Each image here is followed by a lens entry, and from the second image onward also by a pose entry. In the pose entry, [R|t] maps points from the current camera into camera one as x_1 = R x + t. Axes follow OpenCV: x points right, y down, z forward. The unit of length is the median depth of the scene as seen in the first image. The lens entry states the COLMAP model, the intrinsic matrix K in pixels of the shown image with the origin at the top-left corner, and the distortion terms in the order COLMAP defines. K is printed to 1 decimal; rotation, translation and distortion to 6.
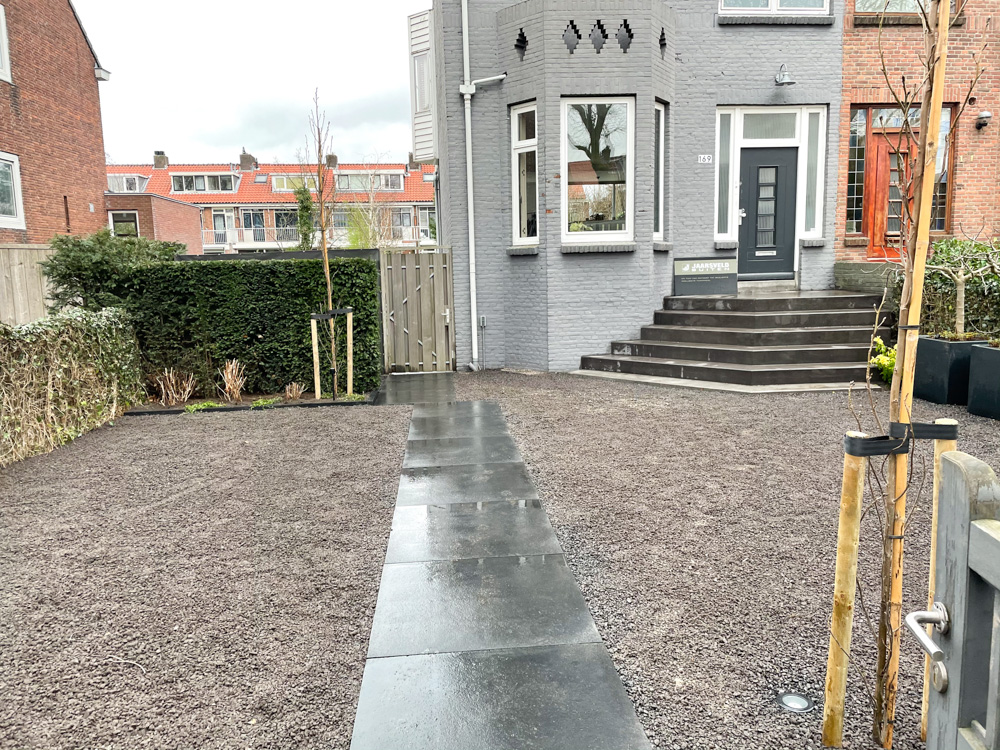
lens RADIAL K [[753.7, 0, 500.0], [0, 753.7, 375.0], [0, 0, 1]] dist [0.077853, -0.115338]
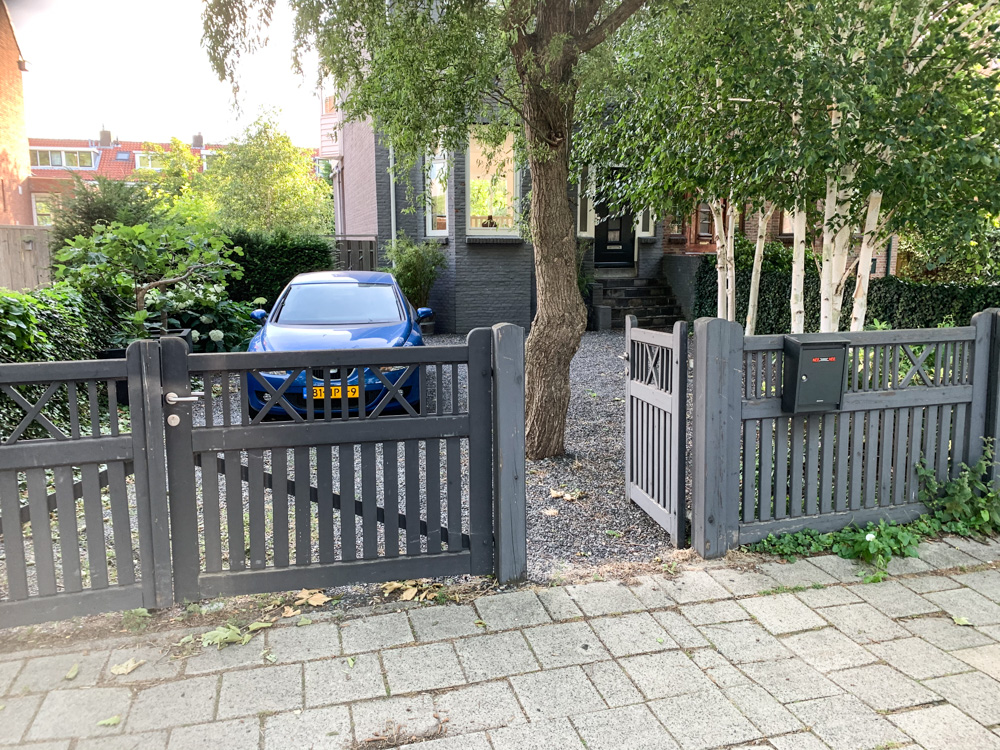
lens RADIAL K [[769.8, 0, 500.0], [0, 769.8, 375.0], [0, 0, 1]] dist [0.000702, -0.001877]
pose [[0.981845, -0.006891, 0.189560, -0.109287], [0.003801, 0.999854, 0.016658, 0.041148], [-0.189647, -0.015635, 0.981728, -0.303008]]
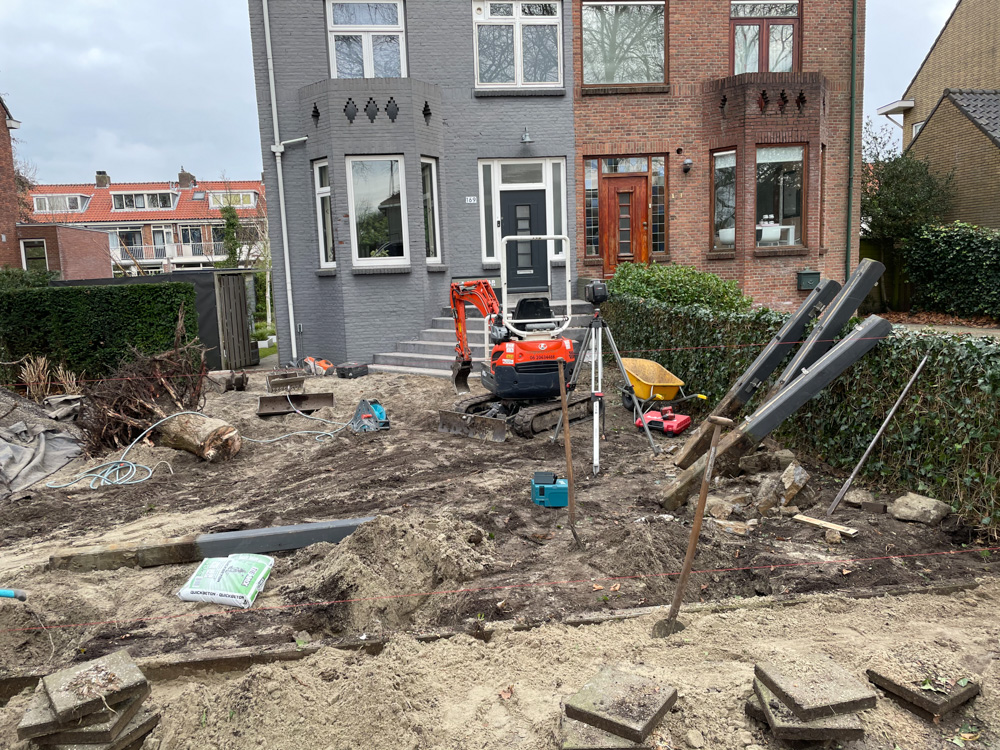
lens RADIAL K [[753.7, 0, 500.0], [0, 753.7, 375.0], [0, 0, 1]] dist [0.077853, -0.115338]
pose [[0.999279, -0.020611, 0.031878, 0.270284], [0.020820, 0.999764, -0.006223, 0.022199], [-0.031742, 0.006882, 0.999472, -0.282342]]
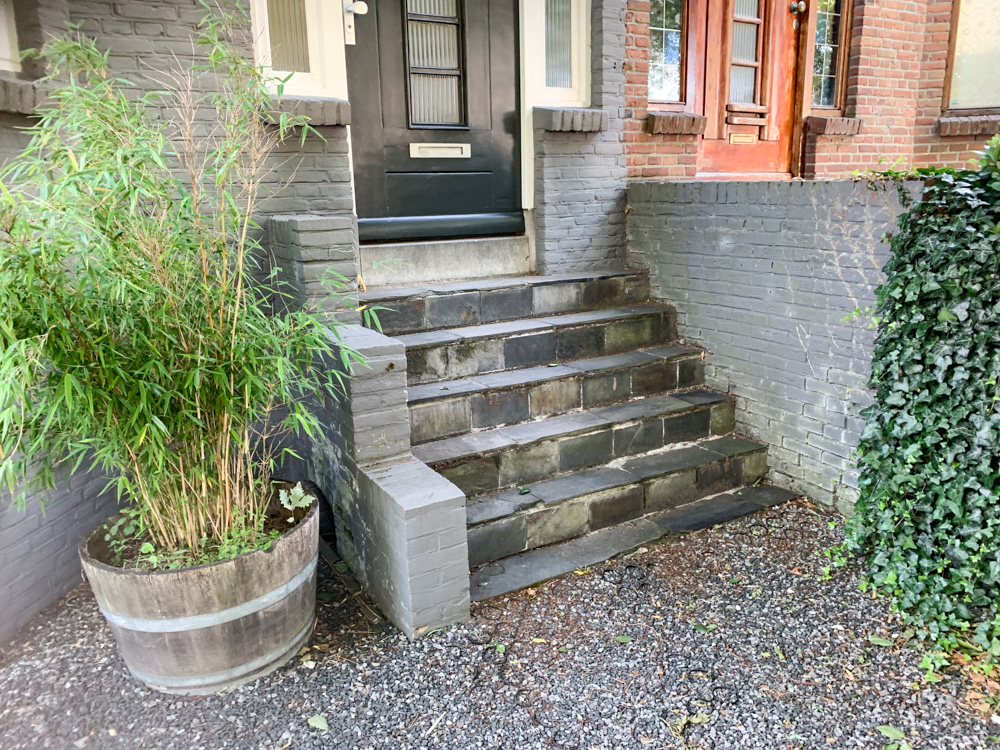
lens RADIAL K [[769.8, 0, 500.0], [0, 769.8, 375.0], [0, 0, 1]] dist [0.000702, -0.001877]
pose [[0.893960, -0.098553, 0.437175, 0.232353], [0.057050, 0.992609, 0.107108, -0.104972], [-0.444500, -0.070809, 0.892976, 0.724919]]
